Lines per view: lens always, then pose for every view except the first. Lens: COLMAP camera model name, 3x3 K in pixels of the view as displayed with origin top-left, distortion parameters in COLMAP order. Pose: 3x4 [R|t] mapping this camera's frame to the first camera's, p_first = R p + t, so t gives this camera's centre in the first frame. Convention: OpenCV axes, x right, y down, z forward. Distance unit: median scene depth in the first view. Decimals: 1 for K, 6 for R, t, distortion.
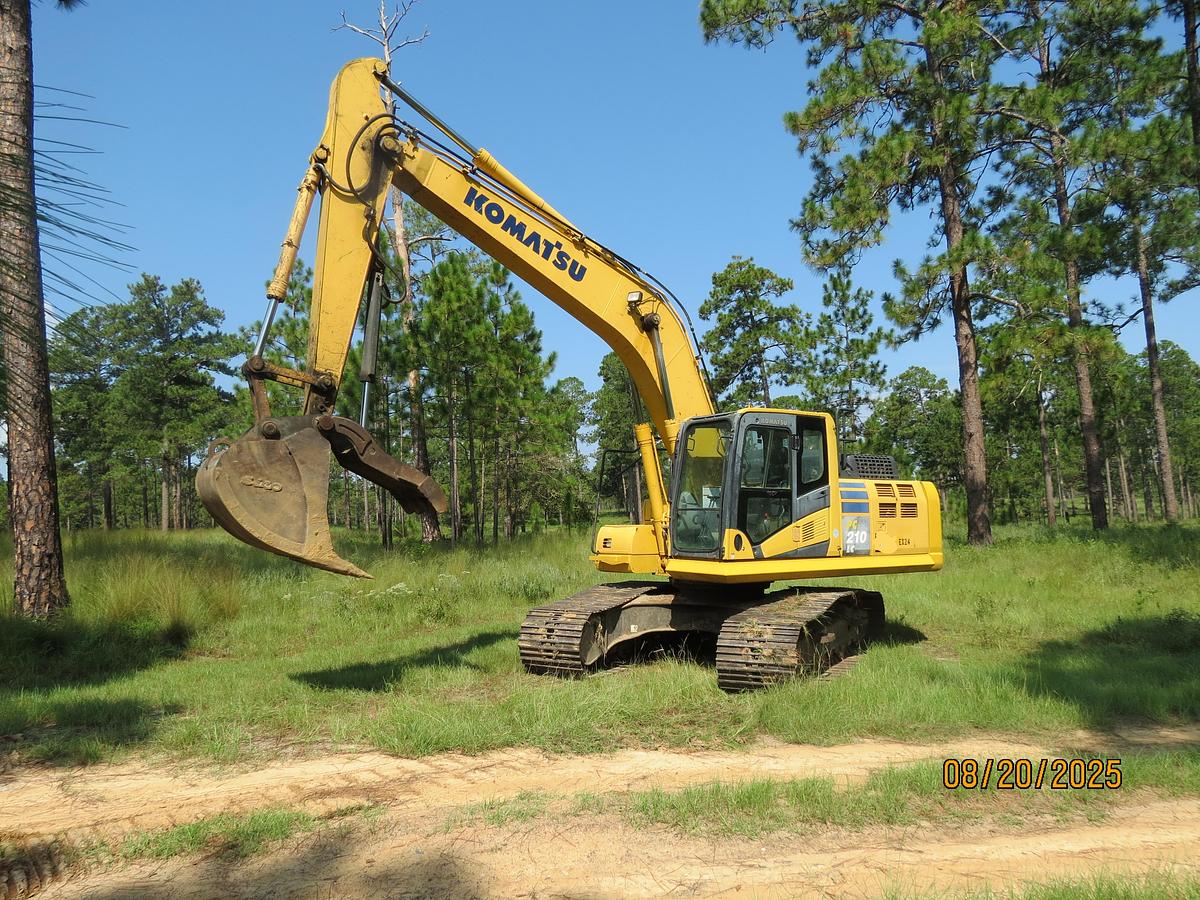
lens RADIAL K [[858.3, 0, 607.1], [0, 858.3, 456.1], [0, 0, 1]] dist [-0.055248, 0.030628]
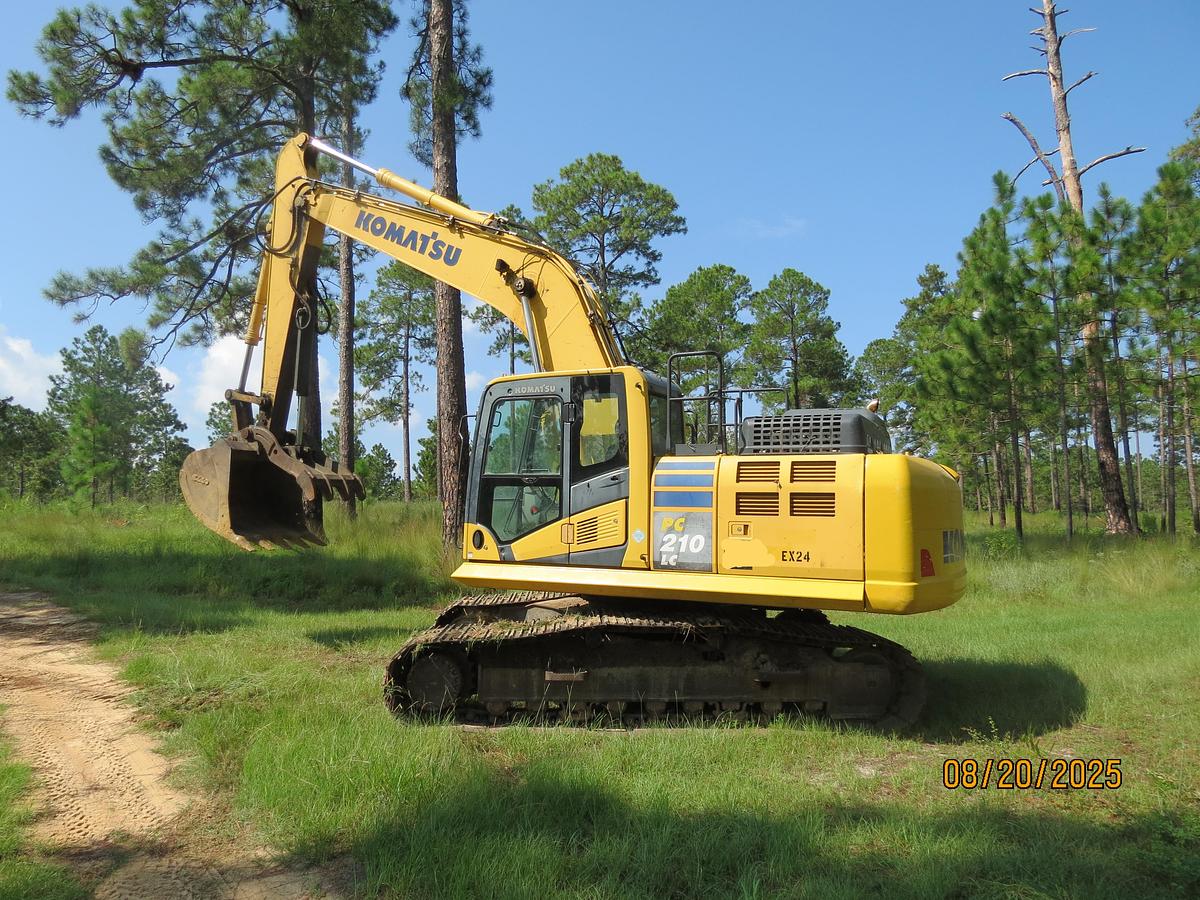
lens RADIAL K [[865.8, 0, 603.2], [0, 865.8, 453.4], [0, 0, 1]] dist [-0.070841, 0.070779]
pose [[0.516117, -0.035254, -0.855792, 0.893823], [0.054081, 0.998500, -0.008517, 0.028203], [0.854809, -0.041887, 0.517250, 0.631024]]
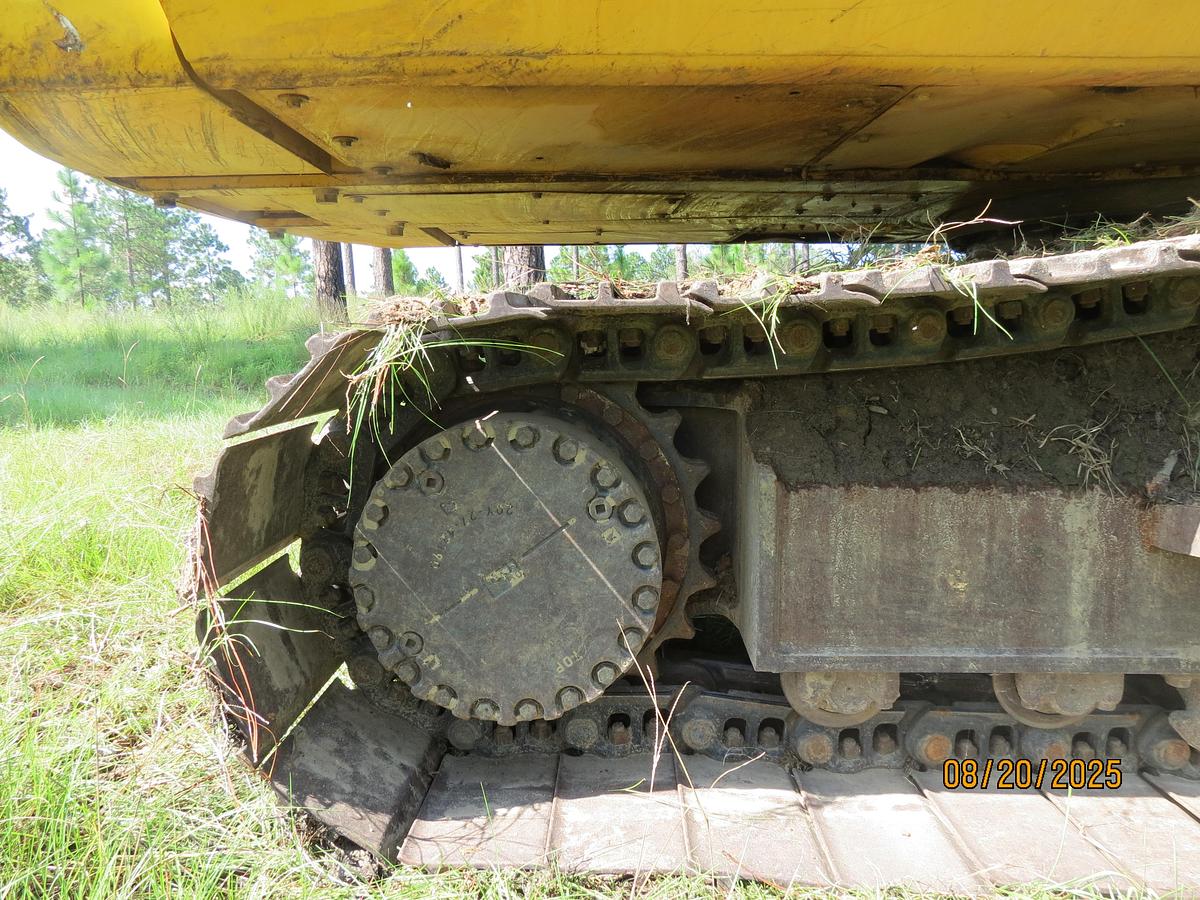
lens RADIAL K [[858.3, 0, 607.1], [0, 858.3, 456.1], [0, 0, 1]] dist [-0.055248, 0.030628]
pose [[0.463568, 0.134058, -0.875861, 0.302076], [0.067533, 0.980268, 0.185782, 0.169611], [0.883484, -0.145272, 0.445367, 0.837037]]
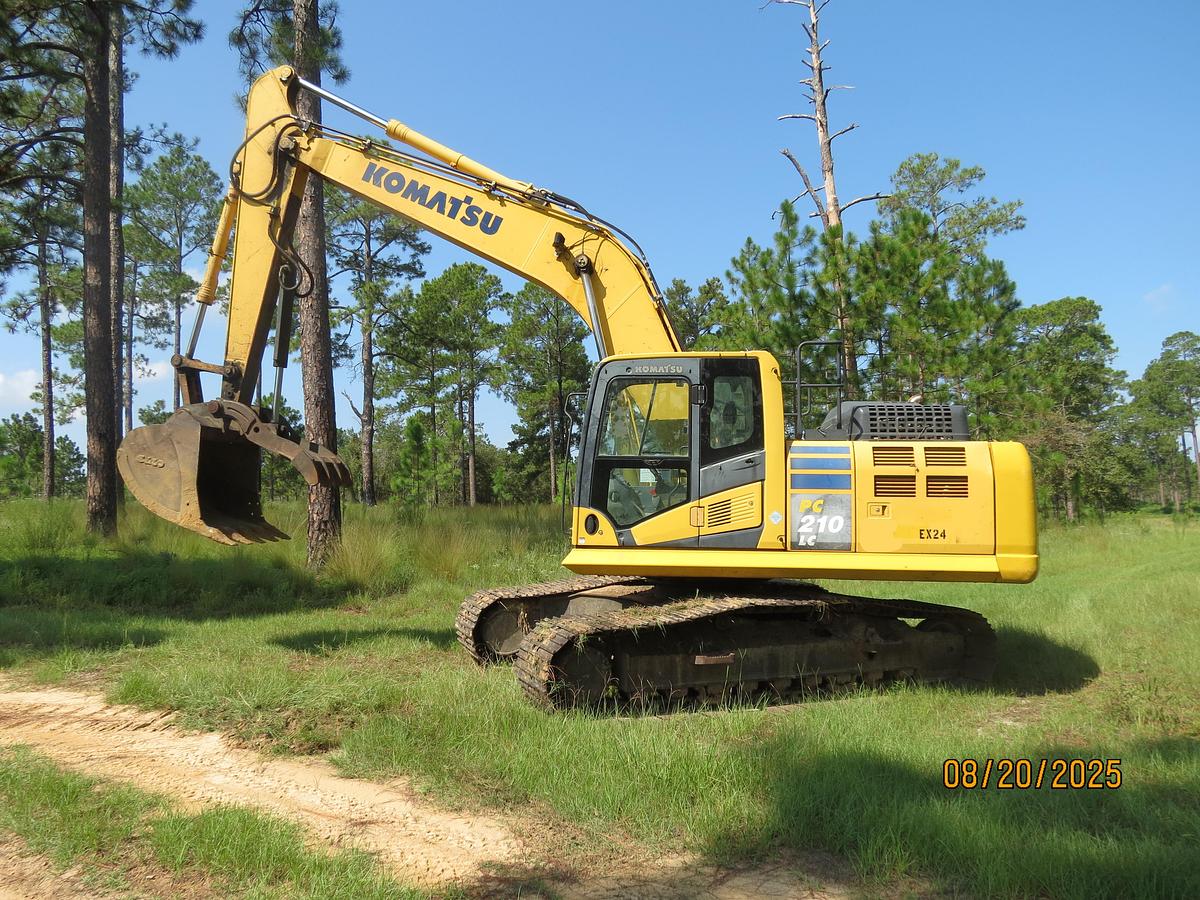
lens RADIAL K [[858.3, 0, 607.1], [0, 858.3, 456.1], [0, 0, 1]] dist [-0.055248, 0.030628]
pose [[0.772013, -0.021195, -0.635253, 0.637788], [0.035637, 0.999315, 0.009968, 0.027592], [0.634606, -0.030334, 0.772240, 0.368322]]
